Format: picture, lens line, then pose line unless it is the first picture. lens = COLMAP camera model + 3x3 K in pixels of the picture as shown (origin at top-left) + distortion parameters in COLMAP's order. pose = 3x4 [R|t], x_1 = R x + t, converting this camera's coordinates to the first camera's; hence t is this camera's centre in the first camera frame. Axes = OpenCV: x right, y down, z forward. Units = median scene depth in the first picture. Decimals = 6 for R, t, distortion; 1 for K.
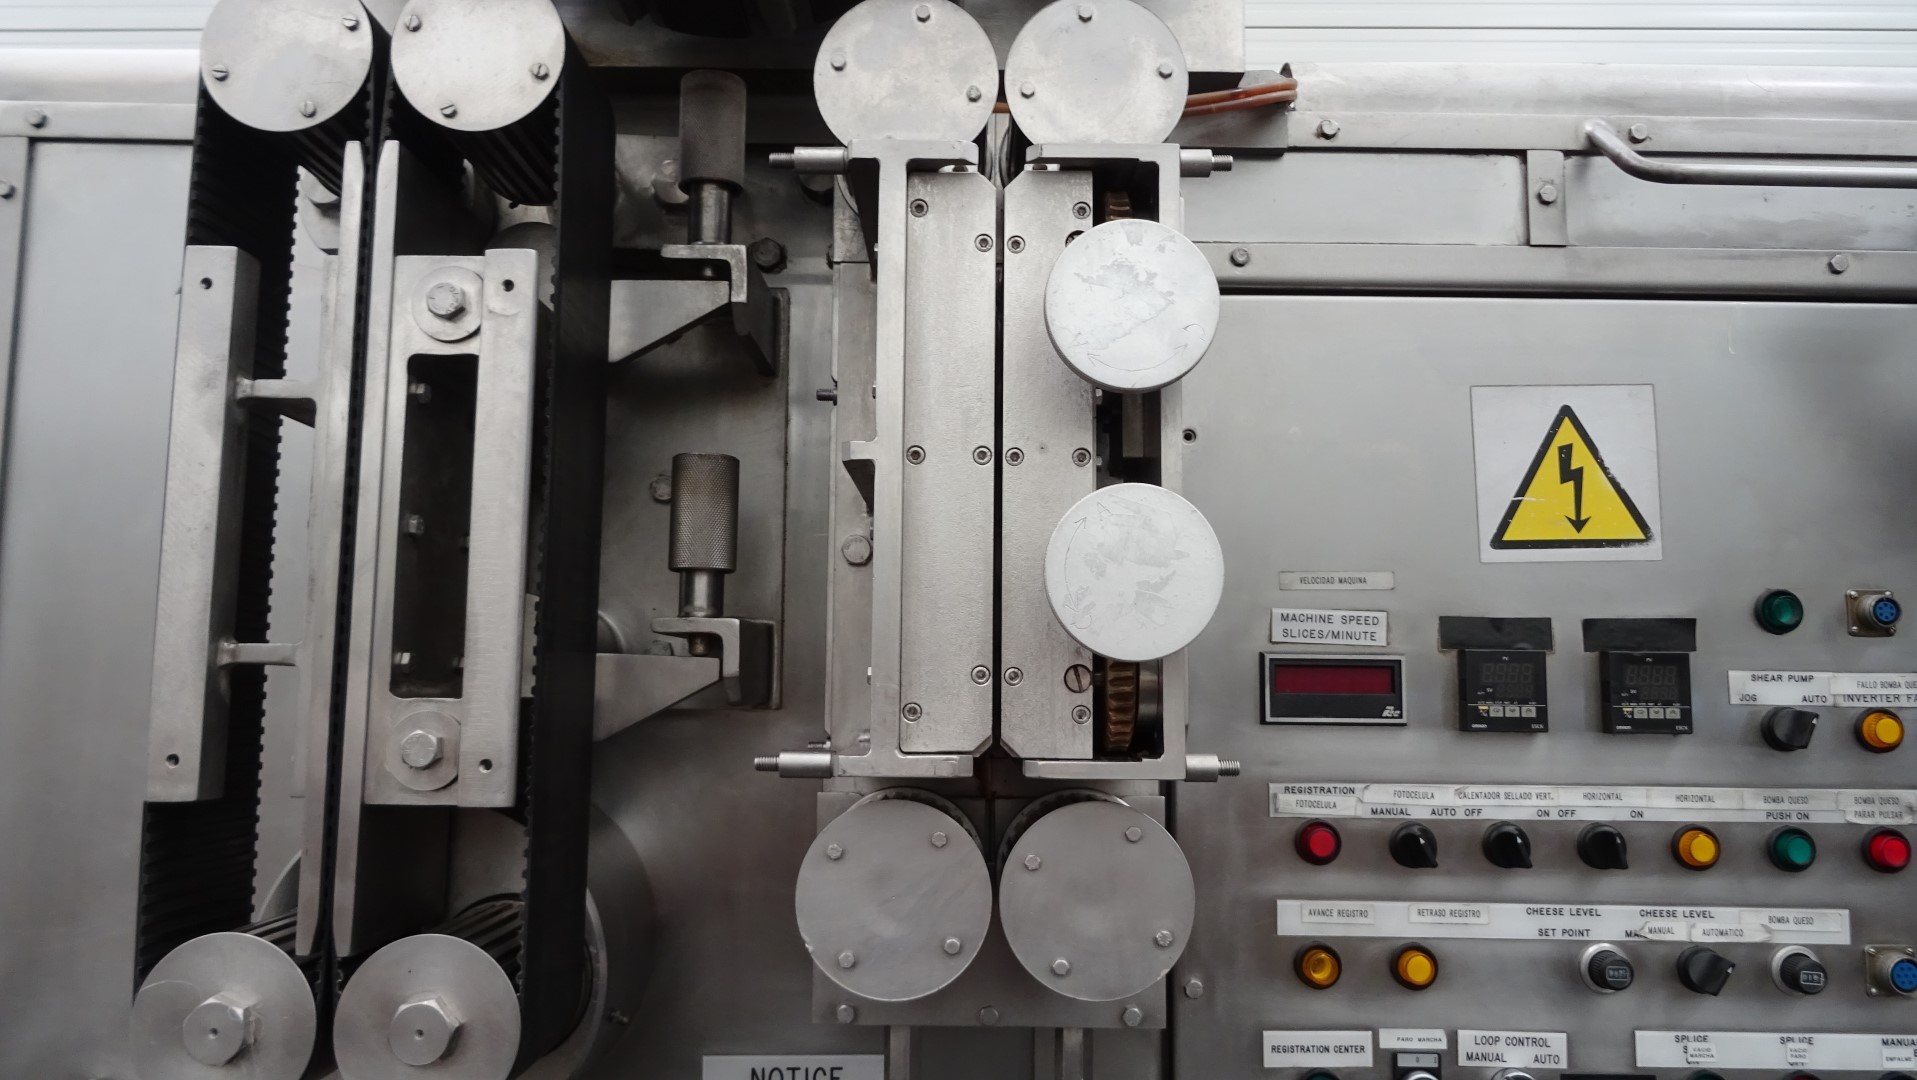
lens RADIAL K [[1369.9, 0, 947.0], [0, 1369.9, 546.5], [0, 0, 1]] dist [-0.000281, -0.003818]
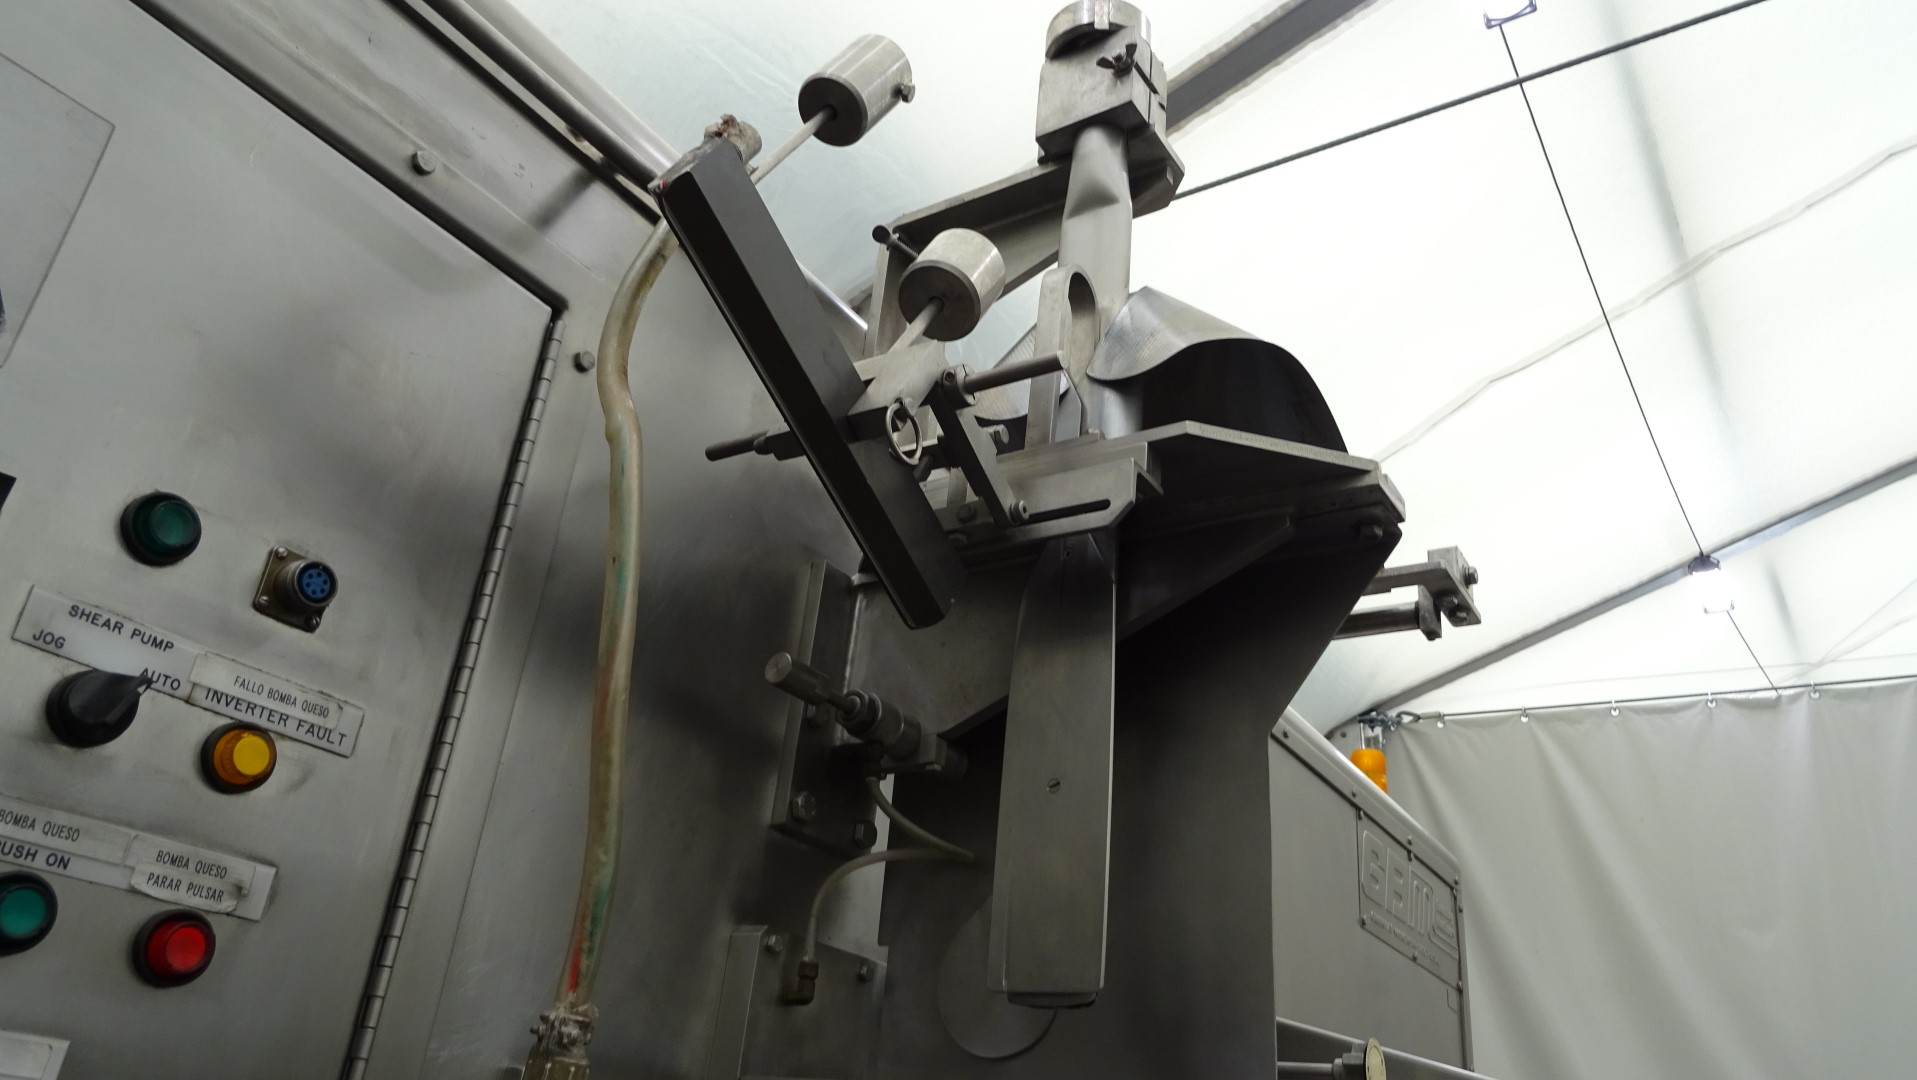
lens RADIAL K [[1369.9, 0, 965.4], [0, 1369.9, 533.9], [0, 0, 1]] dist [-0.000281, -0.003818]
pose [[0.535467, 0.410187, 0.738256, 0.354940], [-0.173531, 0.908920, -0.379146, 0.224361], [-0.826536, 0.074910, 0.557877, 0.365826]]
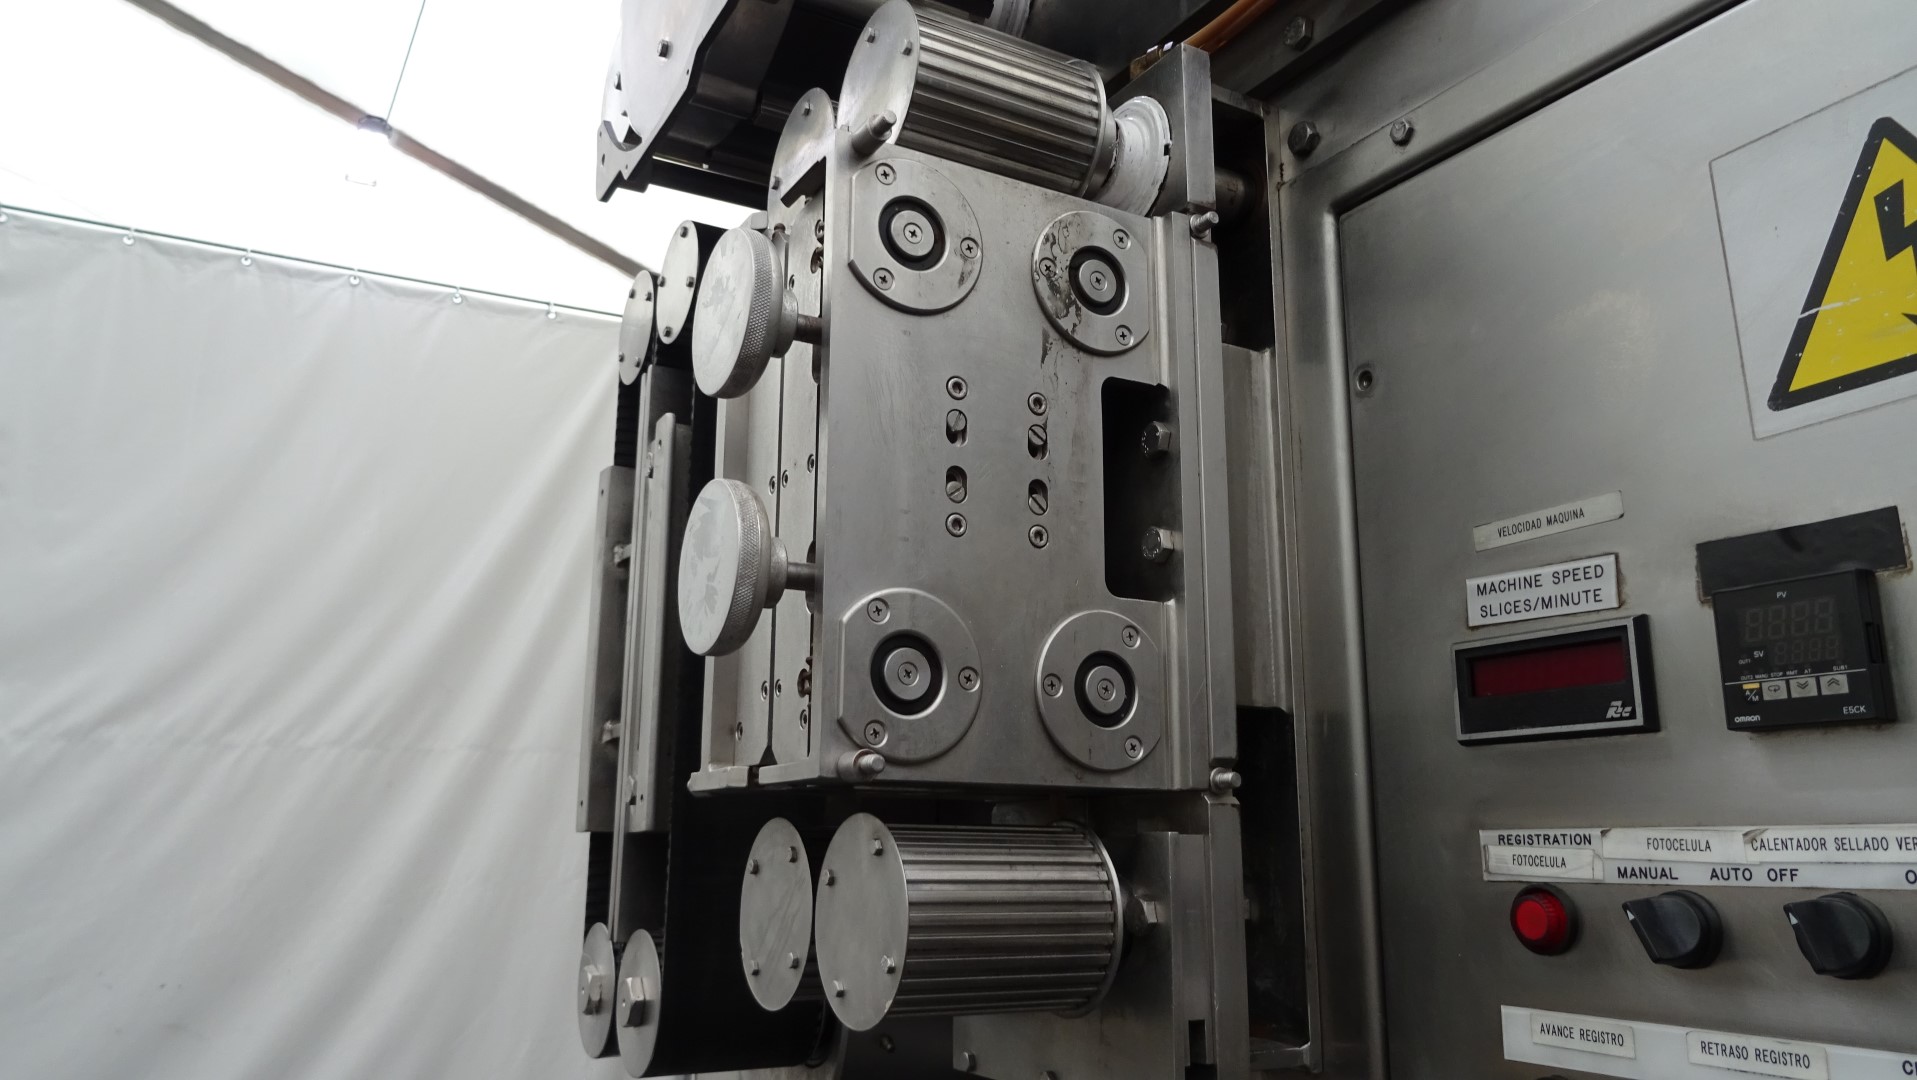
lens RADIAL K [[1369.9, 0, 958.7], [0, 1369.9, 534.8], [0, 0, 1]] dist [-0.000281, -0.003818]
pose [[0.501314, -0.204662, -0.840713, 0.717560], [0.089973, 0.978687, -0.184600, 0.131493], [0.860575, 0.016901, 0.509043, 0.421970]]
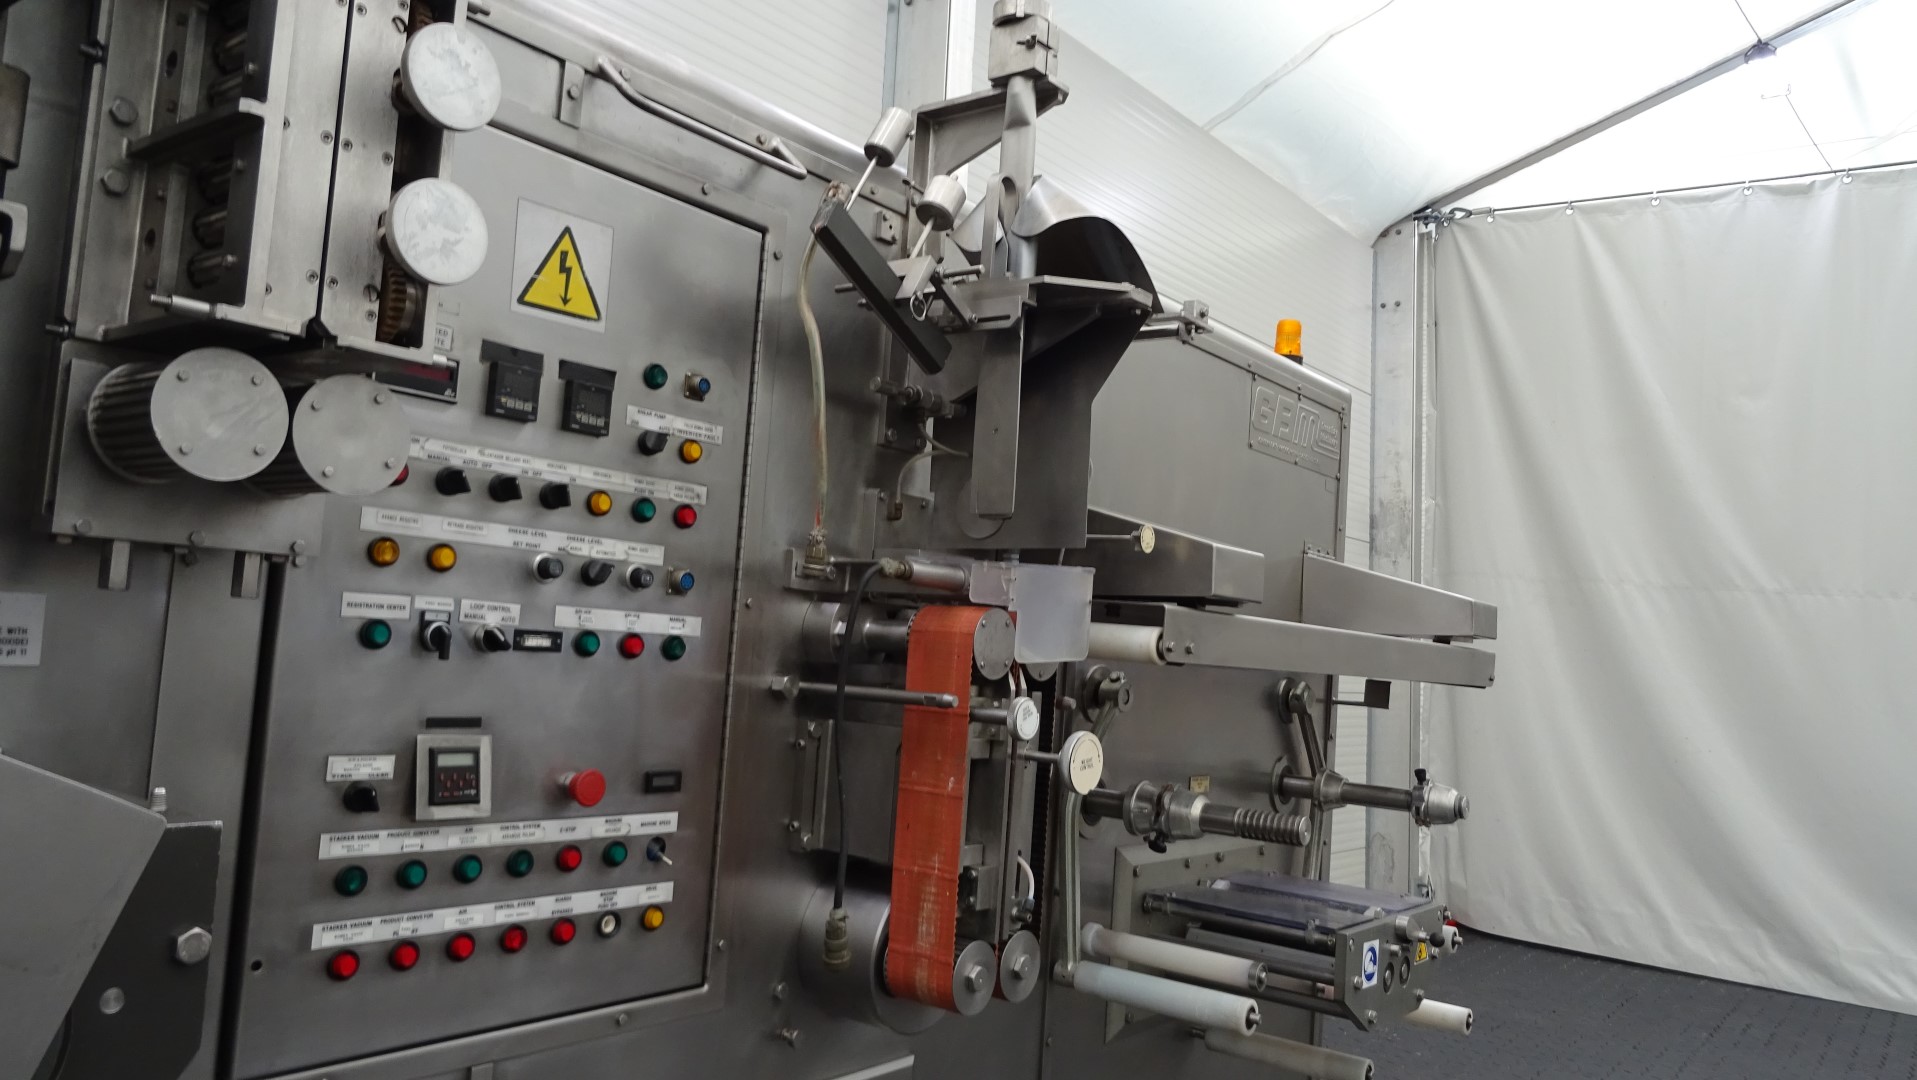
lens RADIAL K [[1369.9, 0, 966.2], [0, 1369.9, 532.1], [0, 0, 1]] dist [-0.000281, -0.003818]
pose [[0.603727, 0.095696, 0.791427, -0.520480], [-0.144247, 0.989495, -0.009609, 0.206194], [-0.784032, -0.108360, 0.611189, -0.399978]]
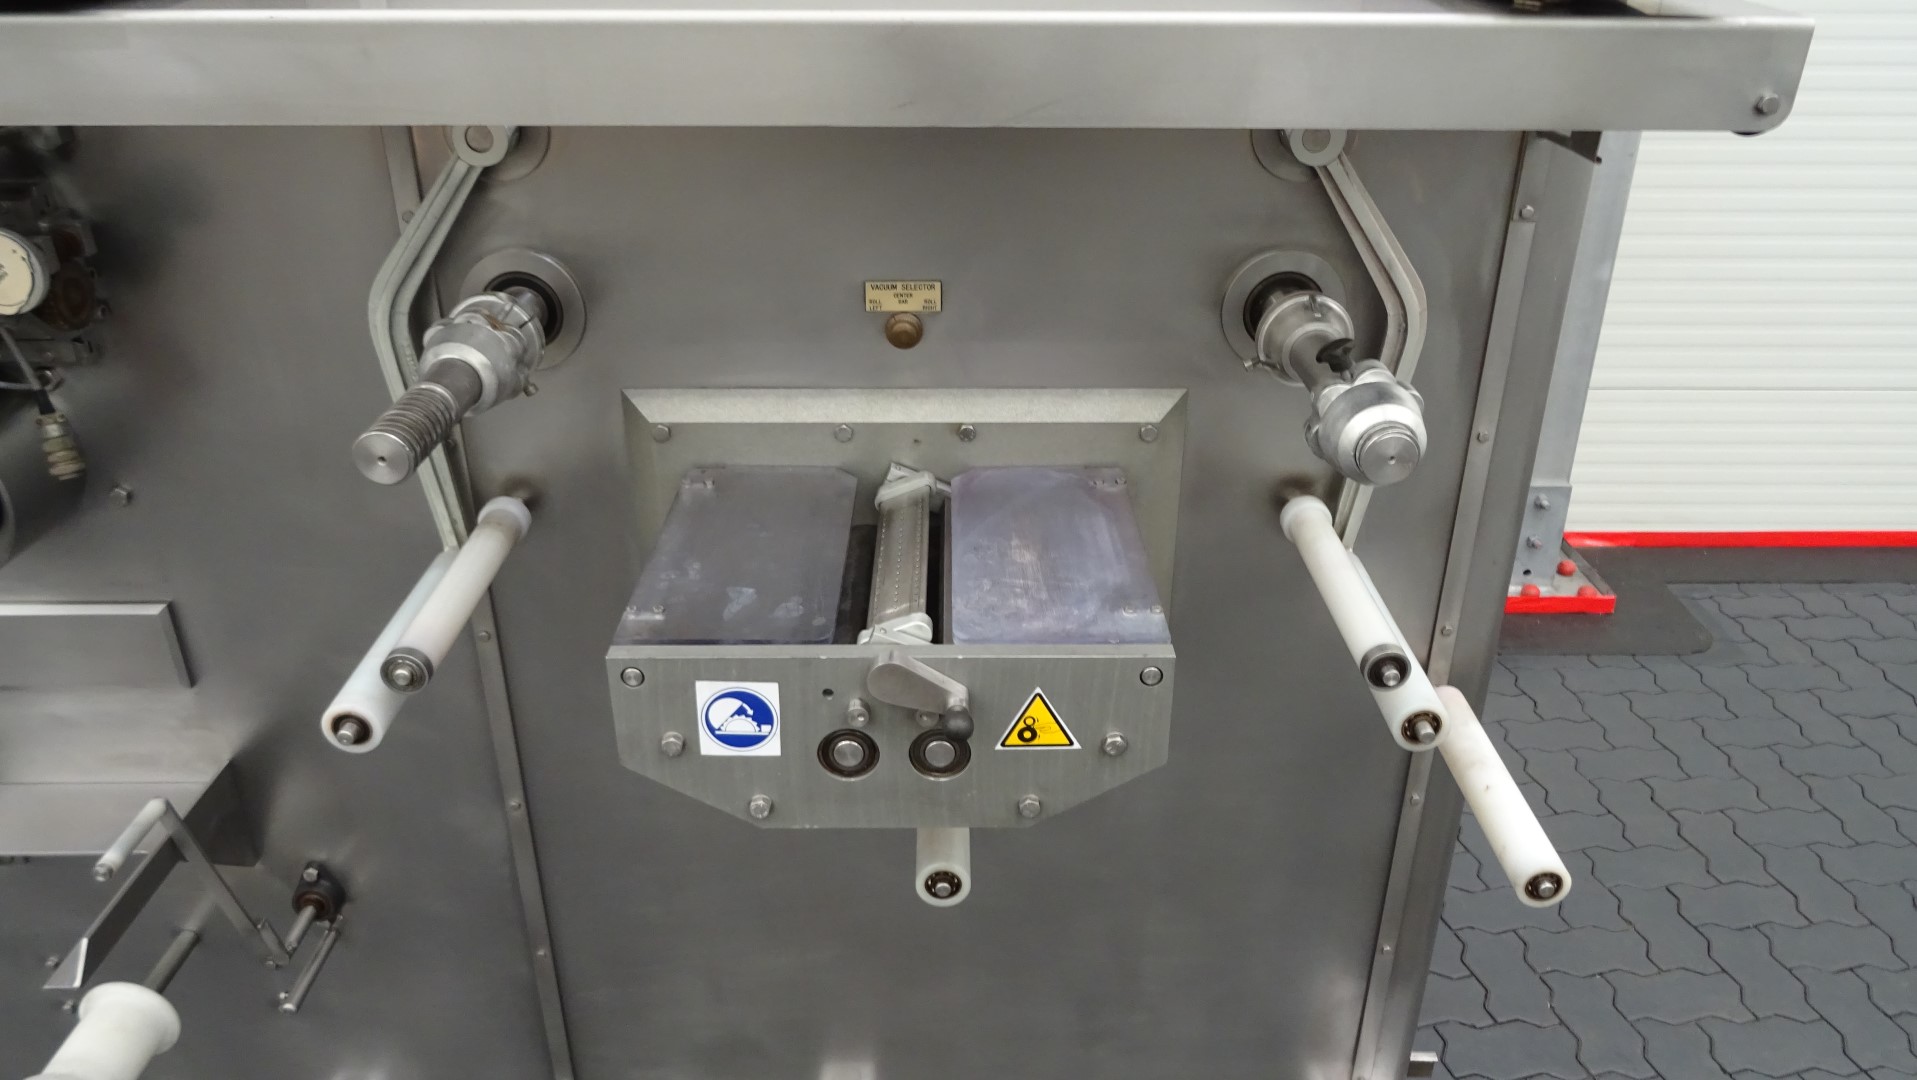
lens RADIAL K [[1369.9, 0, 962.1], [0, 1369.9, 539.5], [0, 0, 1]] dist [-0.000281, -0.003818]
pose [[0.999882, -0.014882, 0.003744, 2.238842], [0.010505, 0.841617, 0.539972, 0.036191], [-0.011187, -0.539870, 0.841674, -0.509175]]
